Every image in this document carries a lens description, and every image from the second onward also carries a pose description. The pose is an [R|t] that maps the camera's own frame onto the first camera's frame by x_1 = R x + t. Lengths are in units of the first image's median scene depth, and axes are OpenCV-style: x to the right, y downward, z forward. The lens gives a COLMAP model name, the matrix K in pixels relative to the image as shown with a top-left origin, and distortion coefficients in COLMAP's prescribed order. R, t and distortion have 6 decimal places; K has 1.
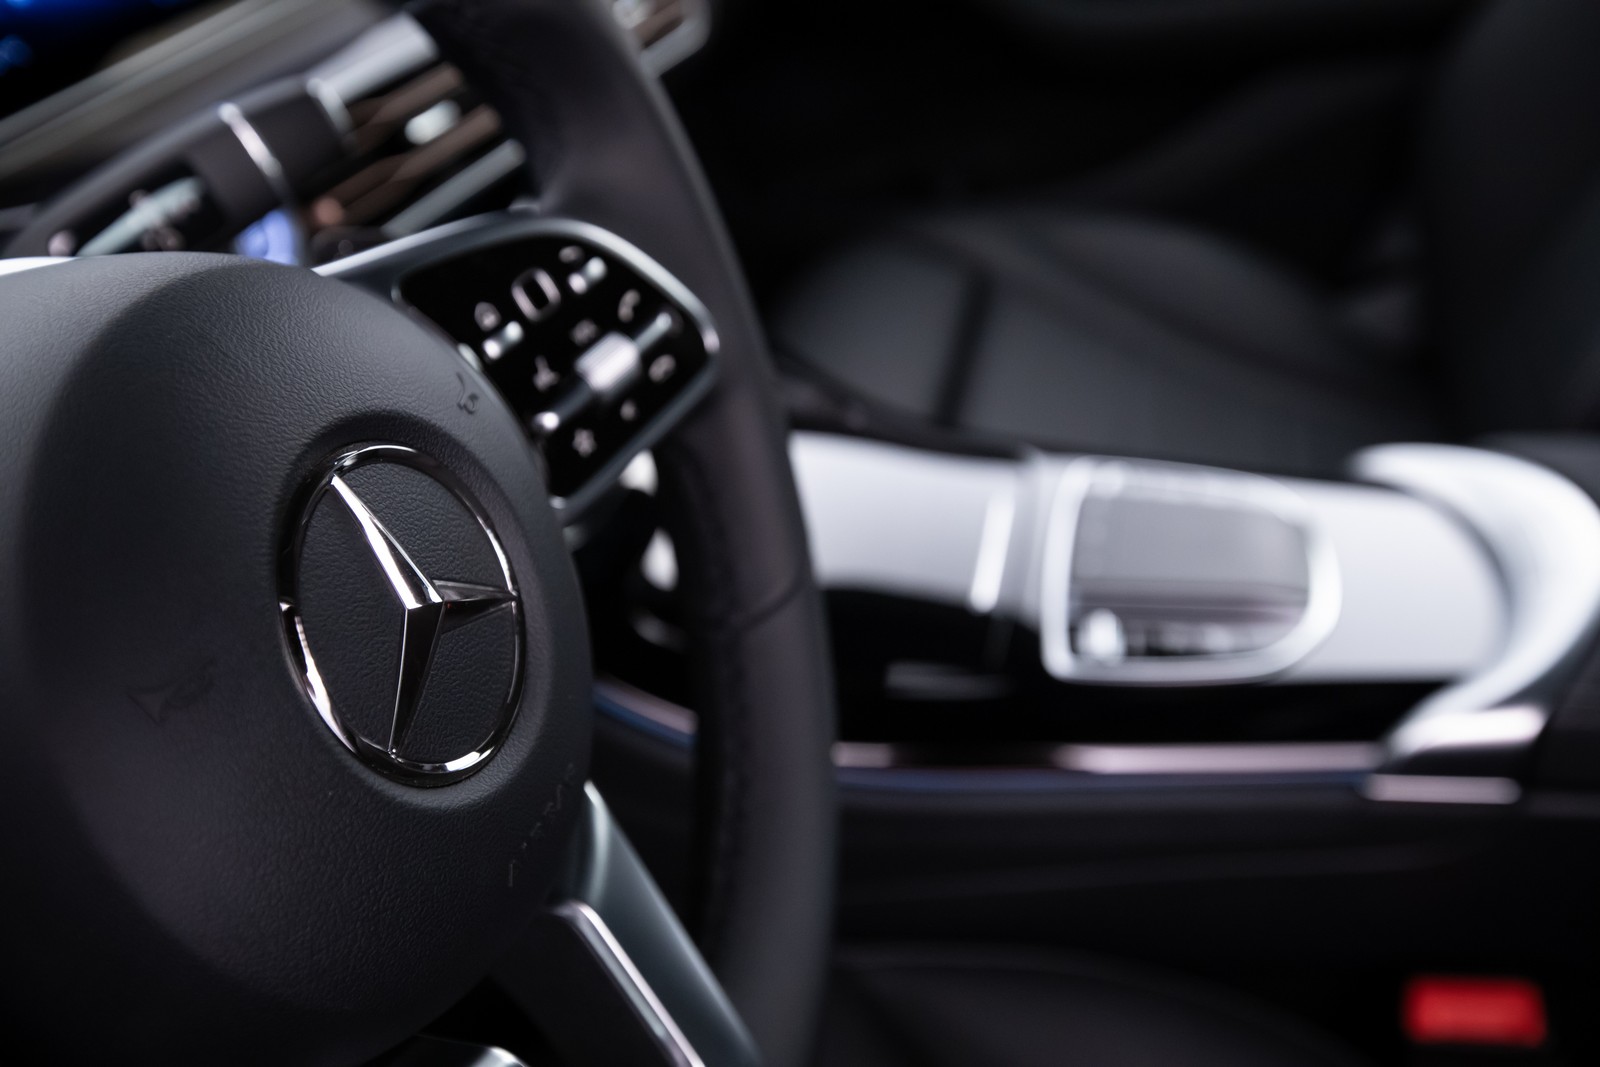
lens RADIAL K [[1503.3, 0, 800.0], [0, 1503.3, 533.5], [0, 0, 1]] dist [0.051398, 0.003132]
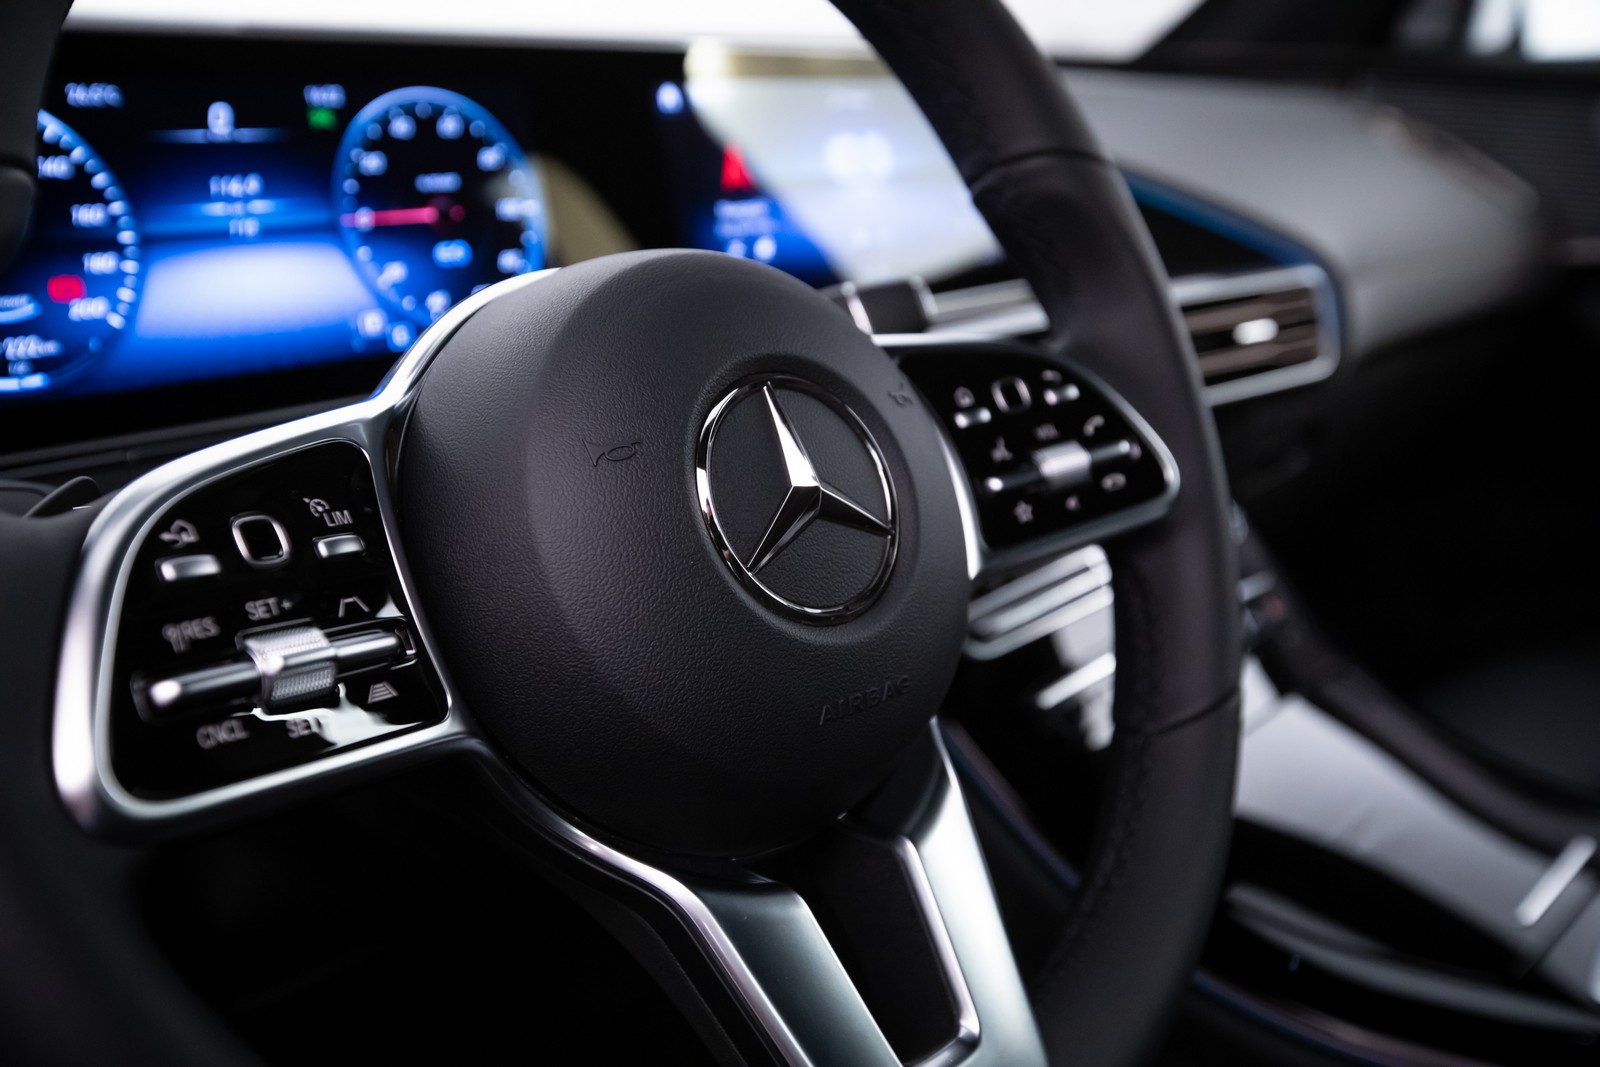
lens RADIAL K [[1495.8, 0, 800.0], [0, 1495.8, 533.5], [0, 0, 1]] dist [0.001976, 0.075955]
pose [[0.874204, 0.111481, -0.472589, 0.256485], [-0.248717, 0.938716, -0.238645, 0.274150], [0.417022, 0.326165, 0.848356, -0.077173]]
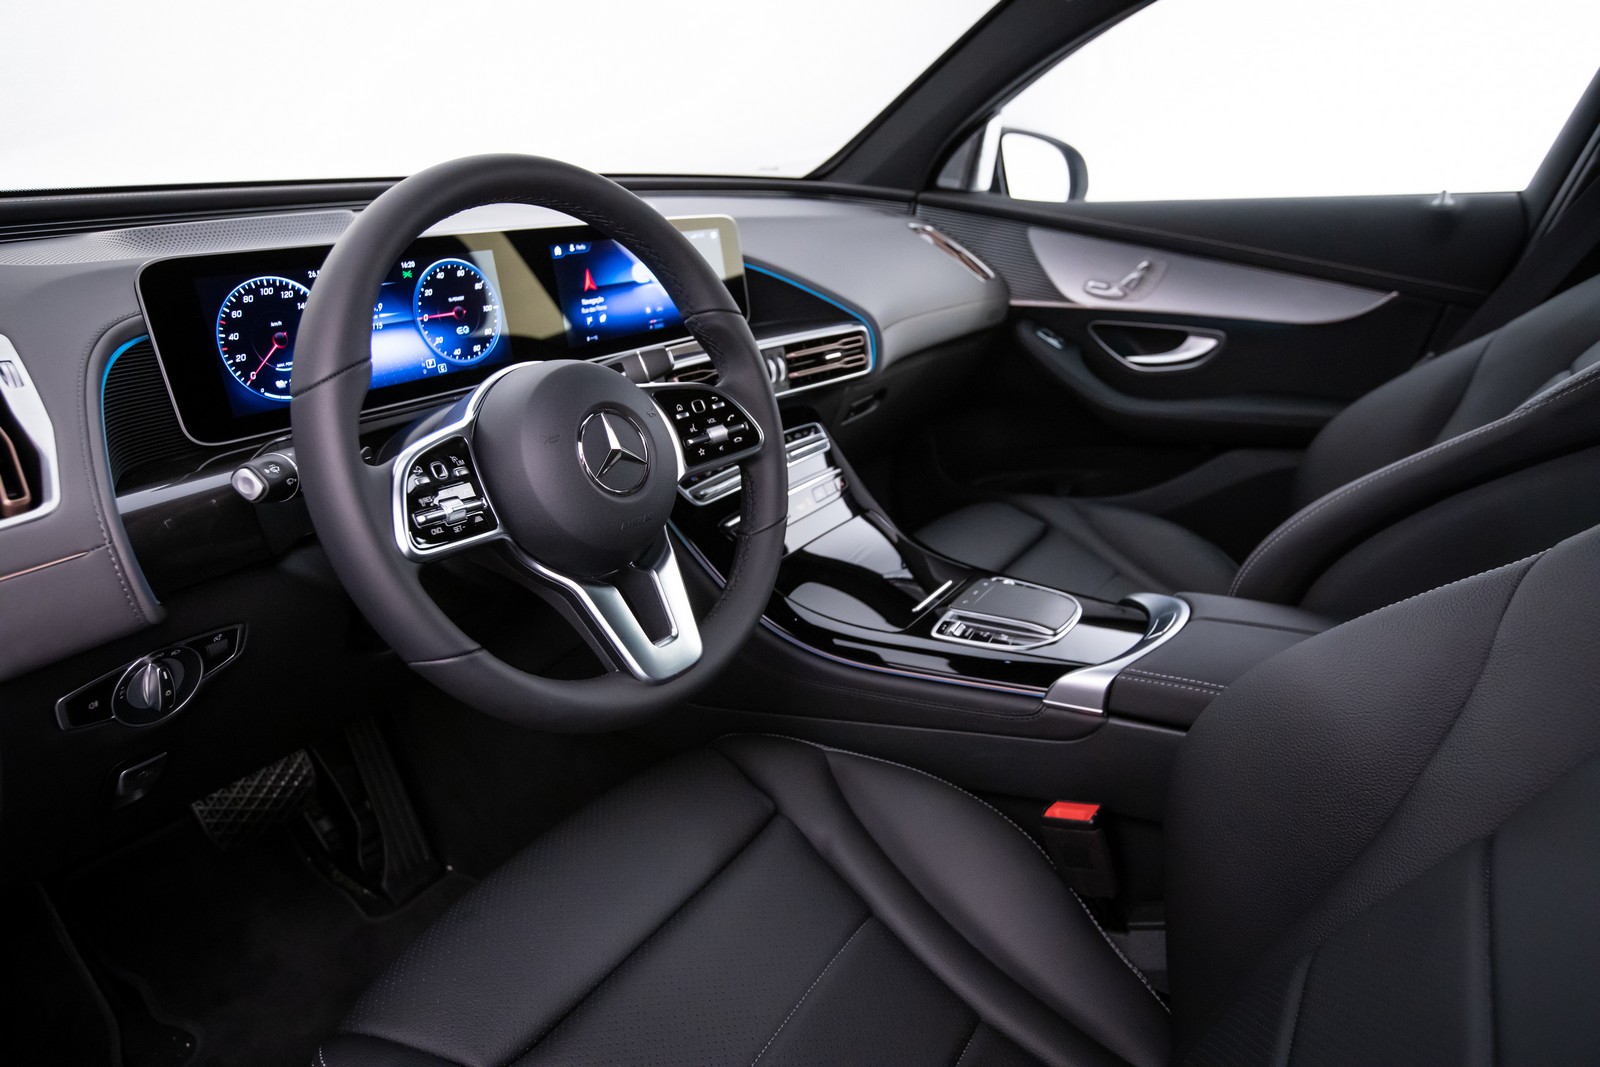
lens RADIAL K [[974.1, 0, 779.8], [0, 974.1, 538.8], [0, 0, 1]] dist [-0.050260, 0.055064]
pose [[0.934686, 0.159469, -0.317697, 0.666845], [-0.219173, 0.962166, -0.161861, 0.396978], [0.279865, 0.220920, 0.934275, -0.801169]]
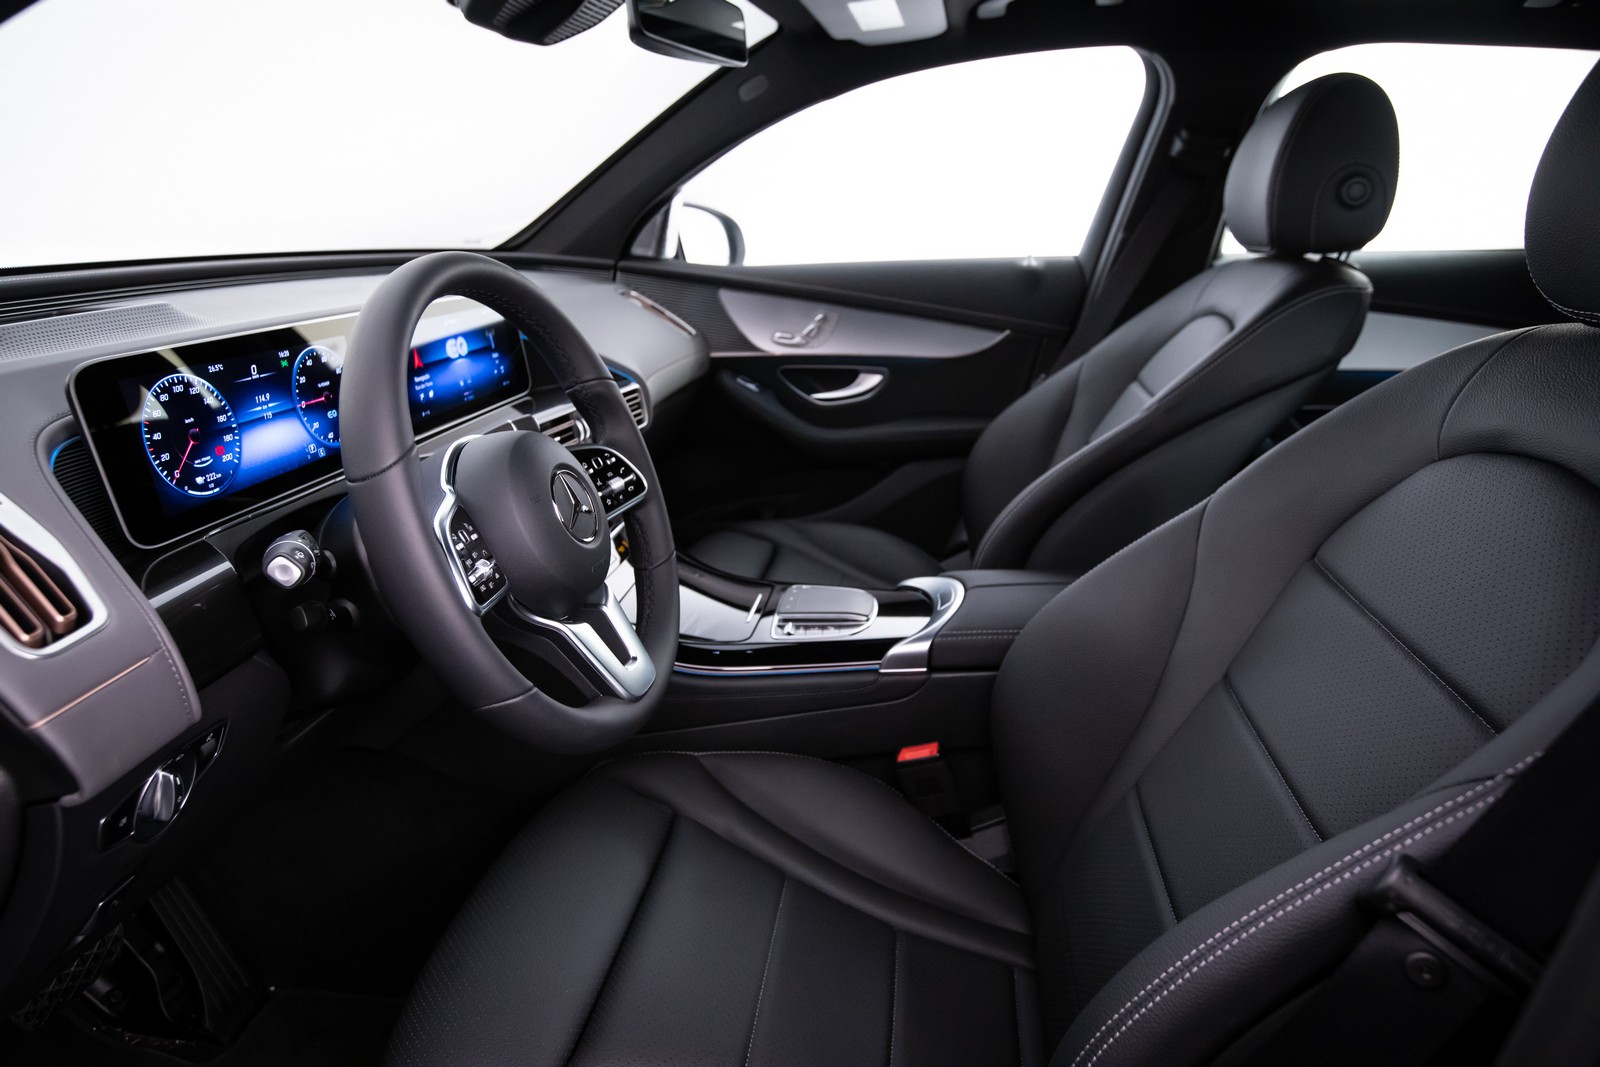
lens RADIAL K [[974.1, 0, 779.8], [0, 974.1, 538.8], [0, 0, 1]] dist [-0.050260, 0.055064]
pose [[0.997567, 0.013757, 0.068336, 0.104720], [0.004060, 0.967202, -0.253977, 0.601142], [-0.069589, 0.253636, 0.964793, -1.225620]]
